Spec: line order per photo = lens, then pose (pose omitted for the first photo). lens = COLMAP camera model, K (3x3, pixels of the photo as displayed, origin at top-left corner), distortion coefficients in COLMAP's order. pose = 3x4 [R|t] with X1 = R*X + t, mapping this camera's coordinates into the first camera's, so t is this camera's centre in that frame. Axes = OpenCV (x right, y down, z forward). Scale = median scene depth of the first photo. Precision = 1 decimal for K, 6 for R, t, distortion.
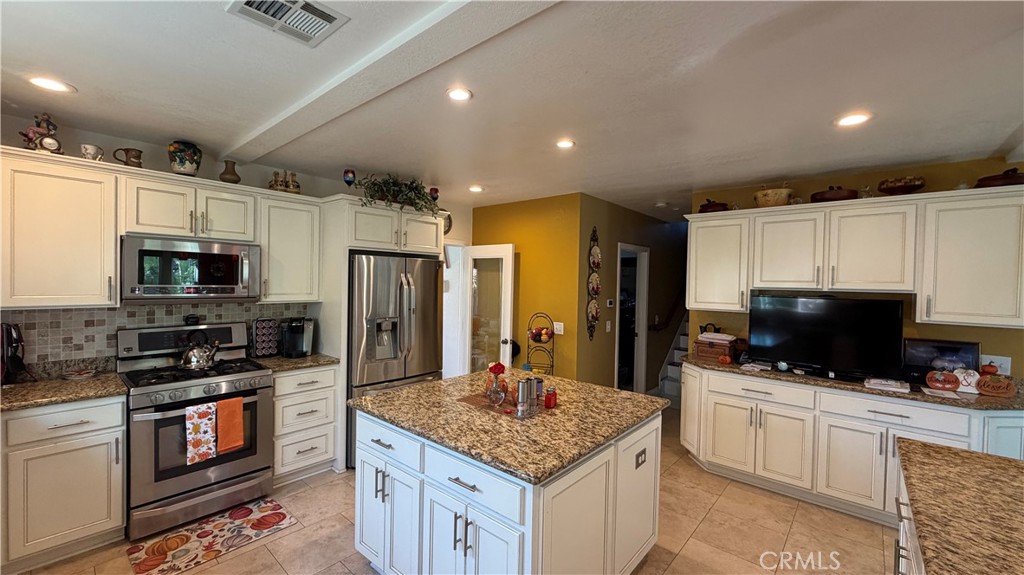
lens RADIAL K [[409.1, 0, 509.9], [0, 409.1, 288.1], [0, 0, 1]] dist [-0.000153, -0.000386]
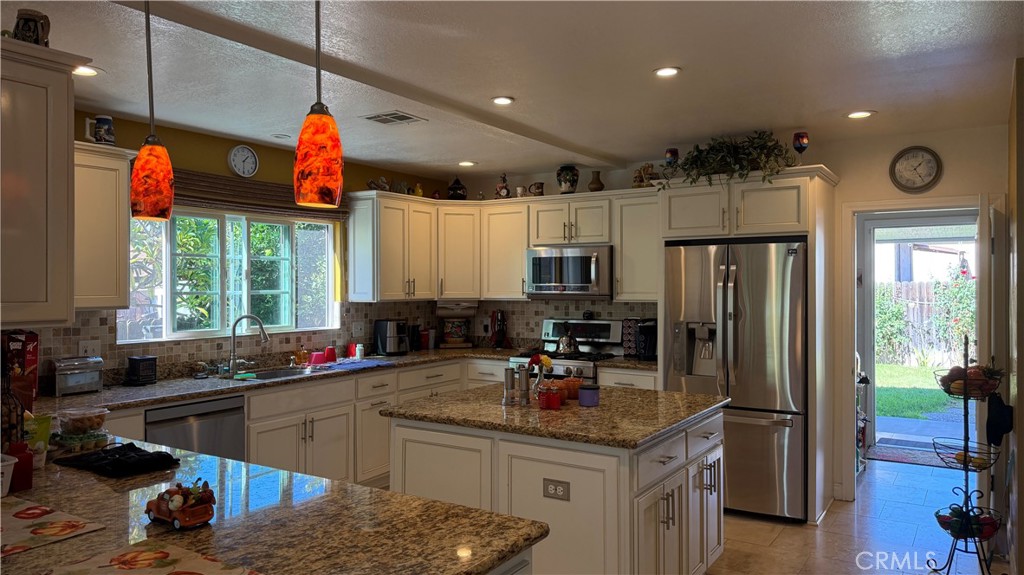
lens RADIAL K [[714.8, 0, 515.0], [0, 714.8, 289.1], [0, 0, 1]] dist [0.120058, -0.117831]
pose [[0.150463, -0.013816, -0.988519, 1.274998], [-0.012371, 0.999798, -0.015856, 0.042241], [0.988538, 0.014614, 0.150261, 0.537189]]
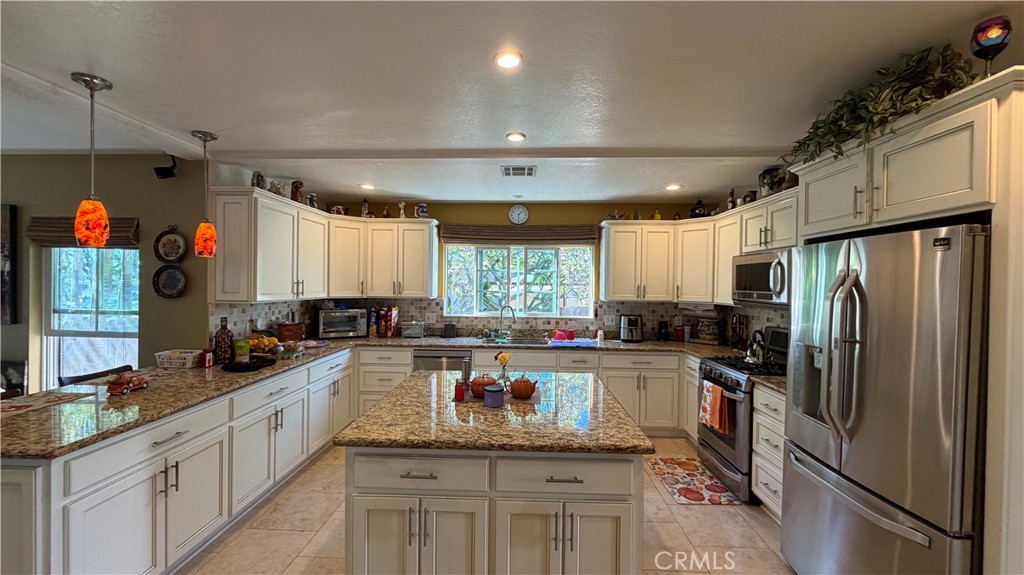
lens RADIAL K [[409.1, 0, 509.9], [0, 409.1, 288.1], [0, 0, 1]] dist [-0.000153, -0.000386]
pose [[-0.777215, -0.022578, -0.628830, 0.507598], [-0.038409, 0.999195, 0.011595, -0.003790], [0.628062, 0.033165, -0.777457, 1.453923]]
